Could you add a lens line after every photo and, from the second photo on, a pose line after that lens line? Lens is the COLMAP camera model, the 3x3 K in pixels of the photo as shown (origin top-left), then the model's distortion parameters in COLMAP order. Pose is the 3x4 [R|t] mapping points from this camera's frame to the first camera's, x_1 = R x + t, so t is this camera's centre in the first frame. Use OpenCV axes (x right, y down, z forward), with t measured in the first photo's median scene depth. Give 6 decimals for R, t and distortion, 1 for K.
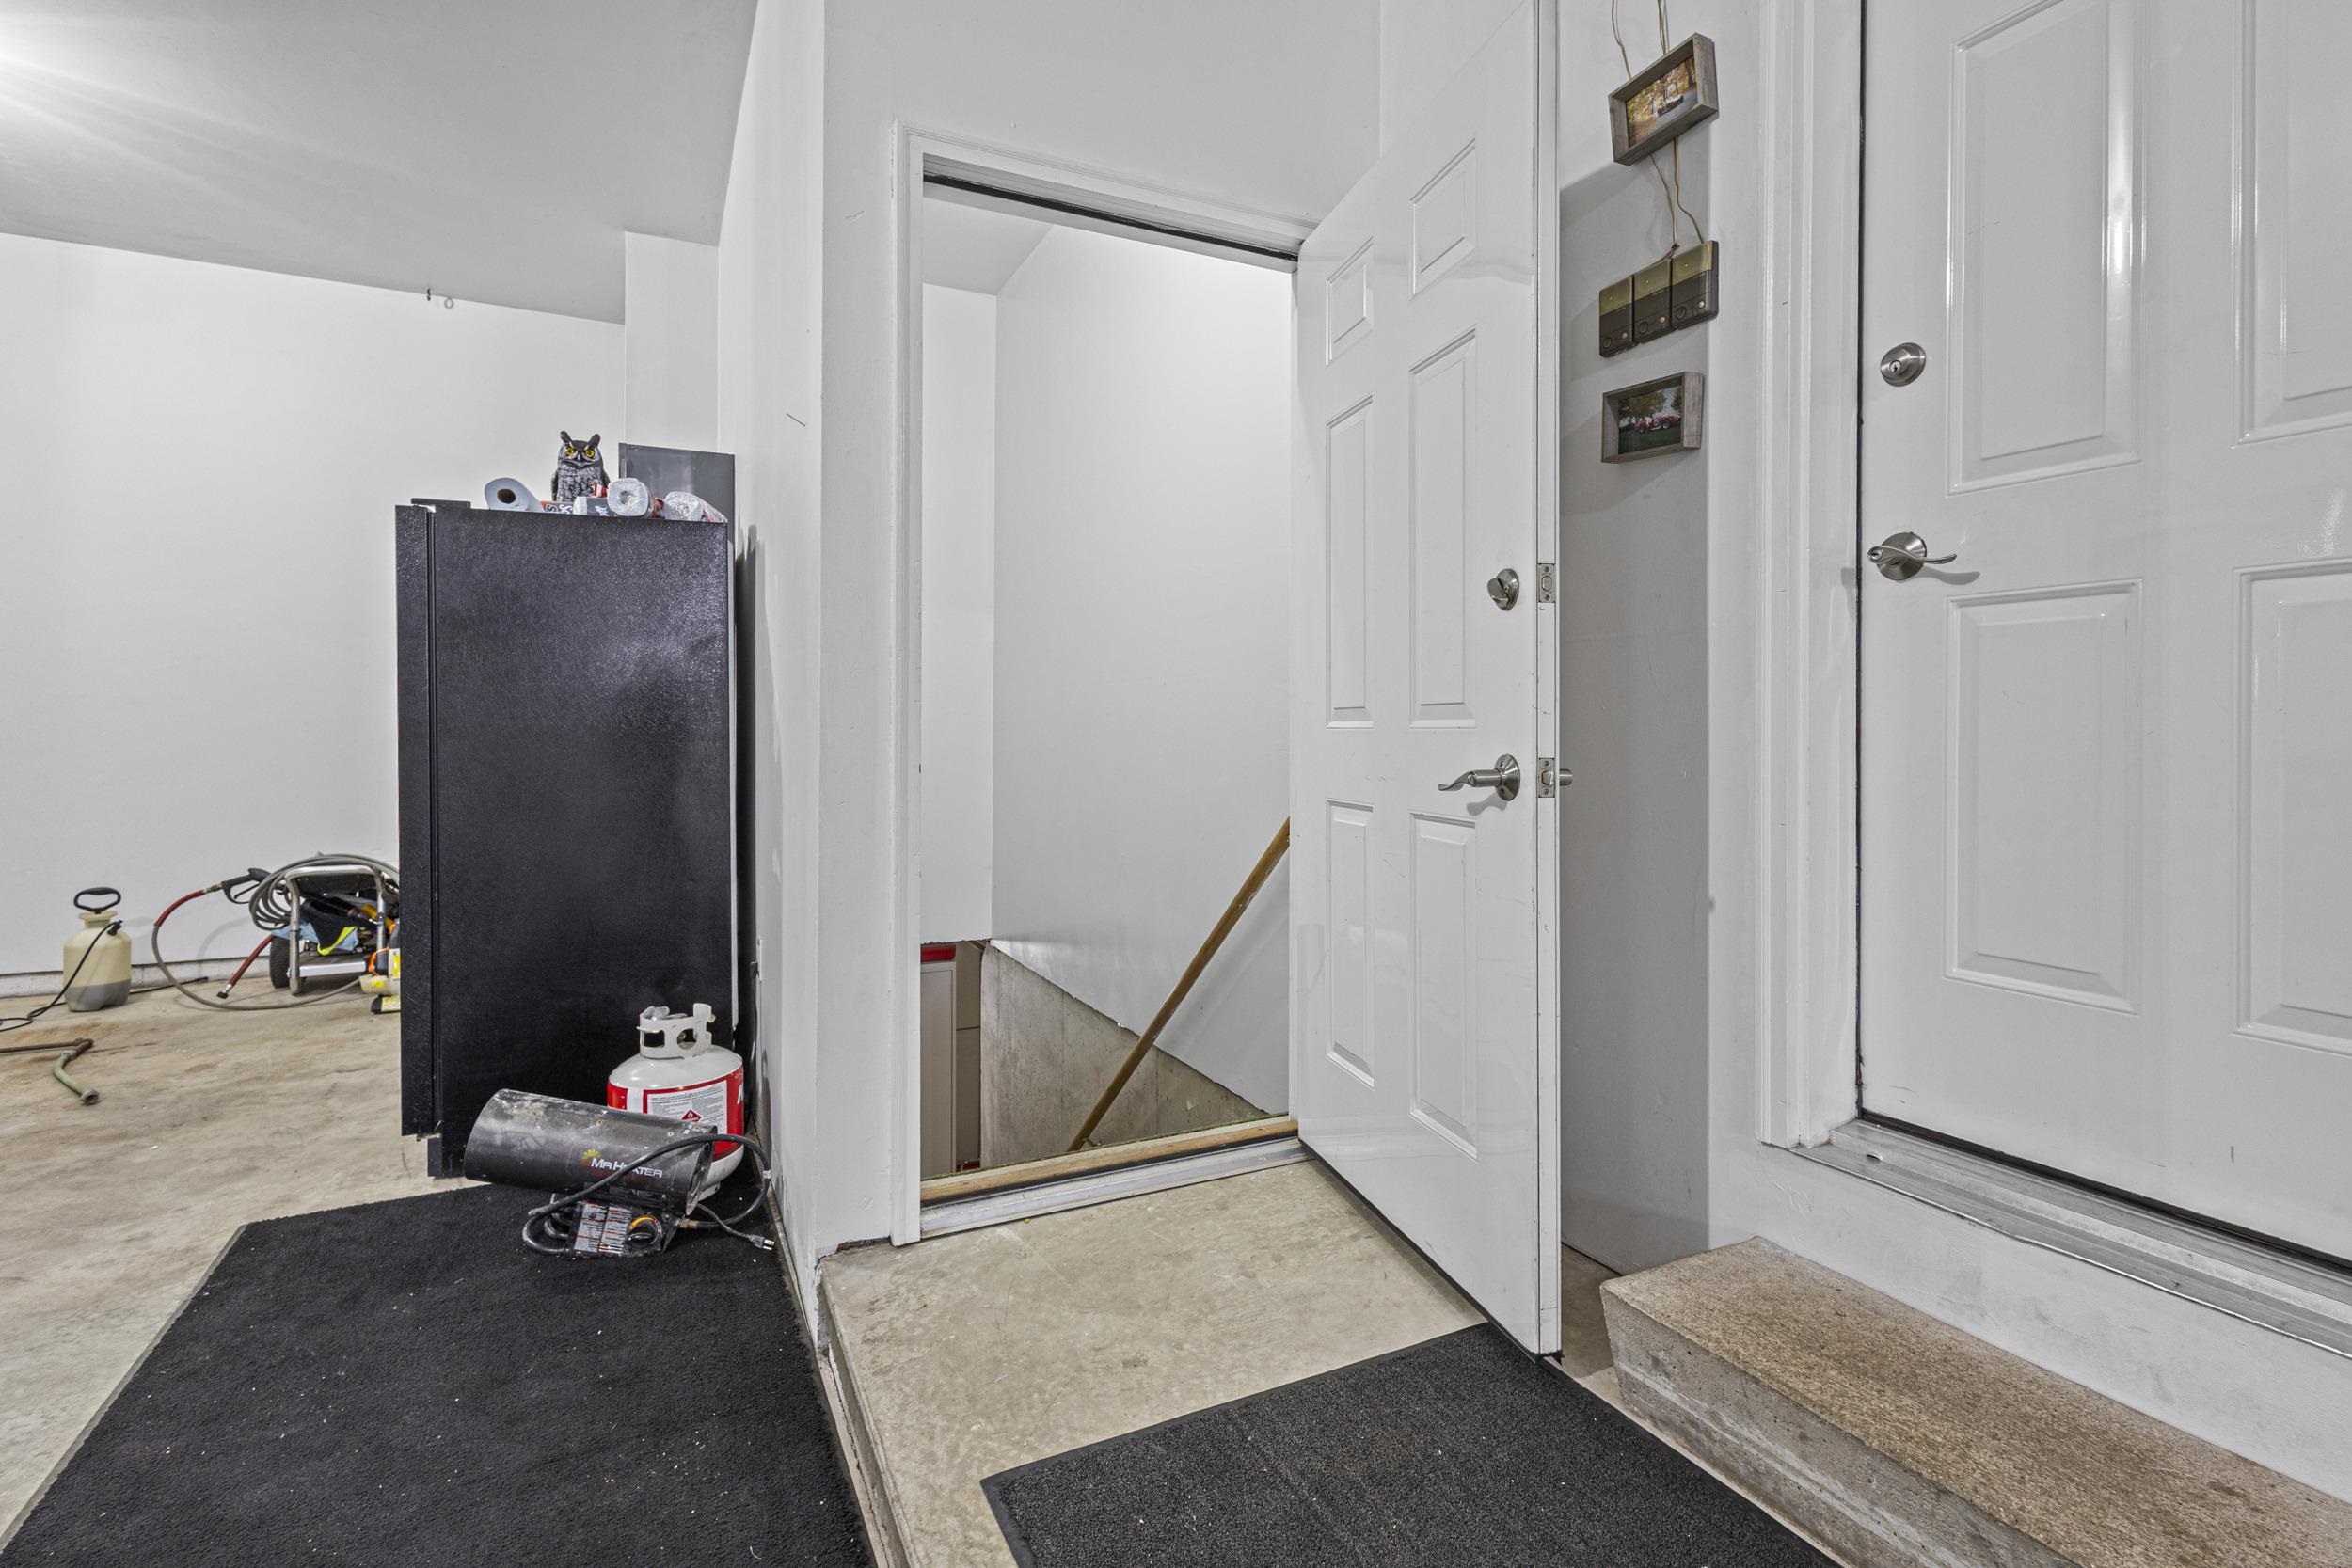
lens RADIAL K [[1086.4, 0, 1146.6], [0, 1086.4, 727.3], [0, 0, 1]] dist [0.007668, -0.002424]
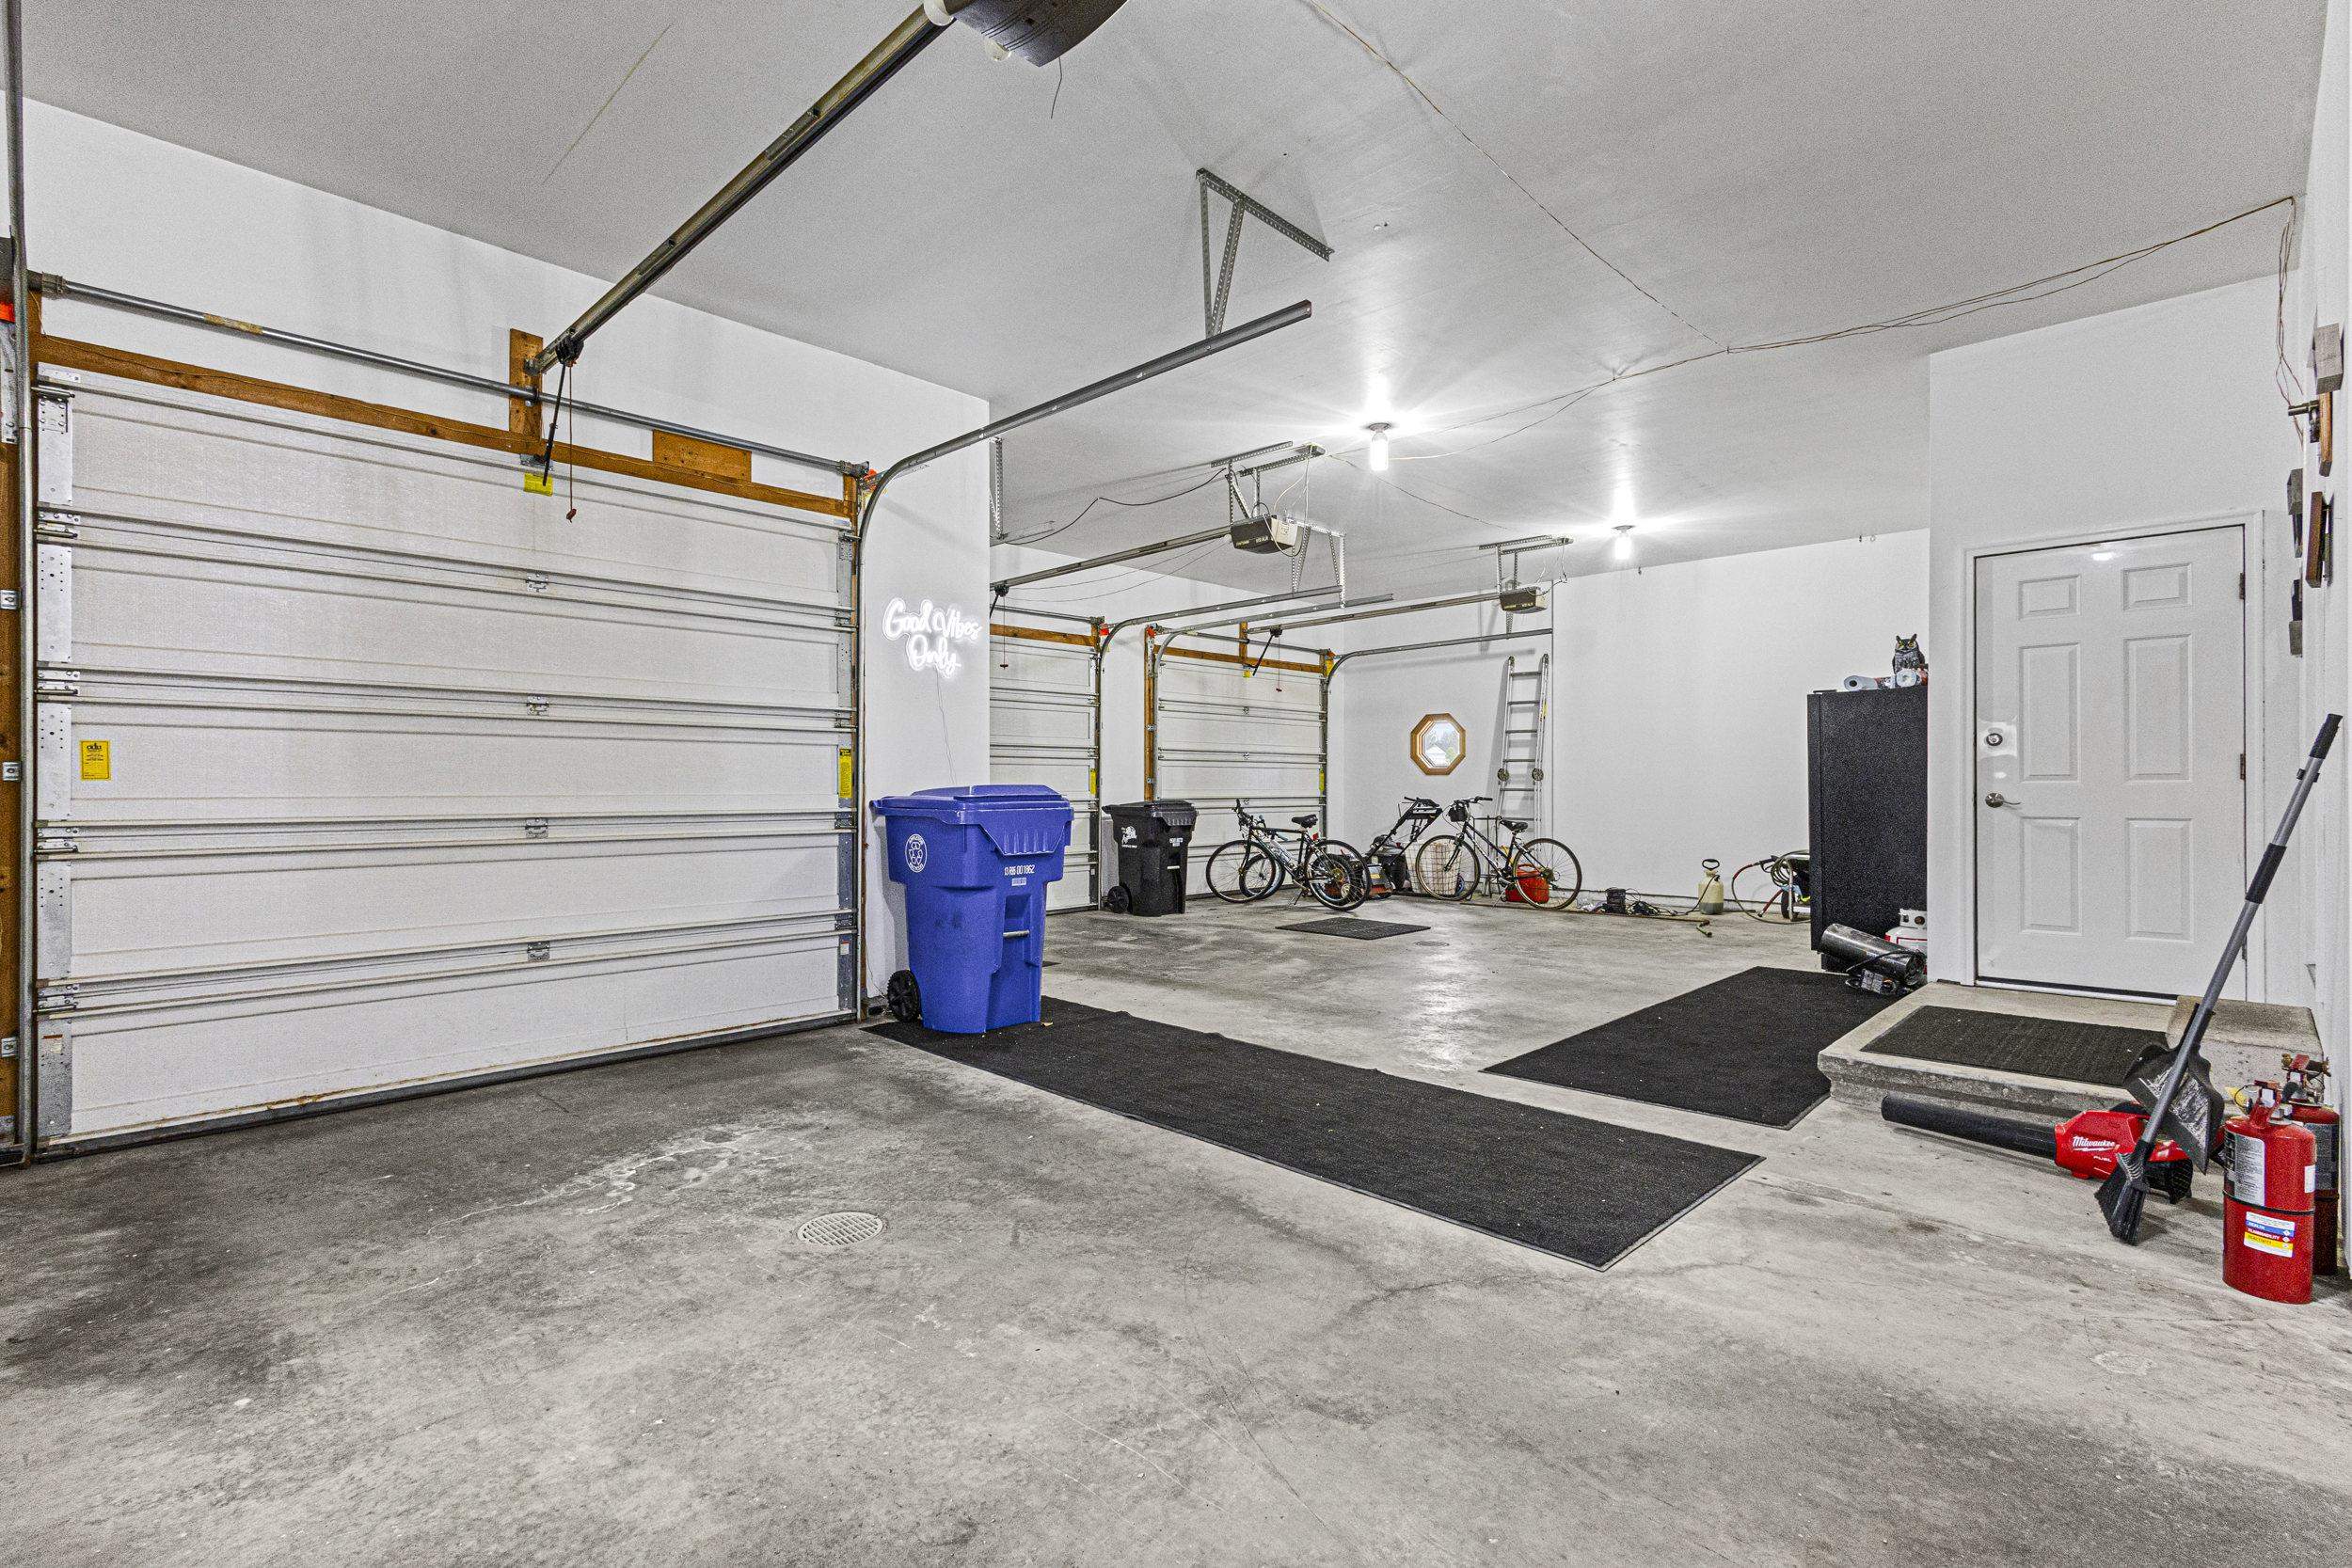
lens RADIAL K [[1086.4, 0, 1172.6], [0, 1086.4, 782.5], [0, 0, 1]] dist [0.007668, -0.002424]
pose [[0.341768, -0.005585, -0.939768, 1.031638], [0.005393, 0.999978, -0.003982, -0.003363], [0.939769, -0.003707, 0.341791, -1.083854]]
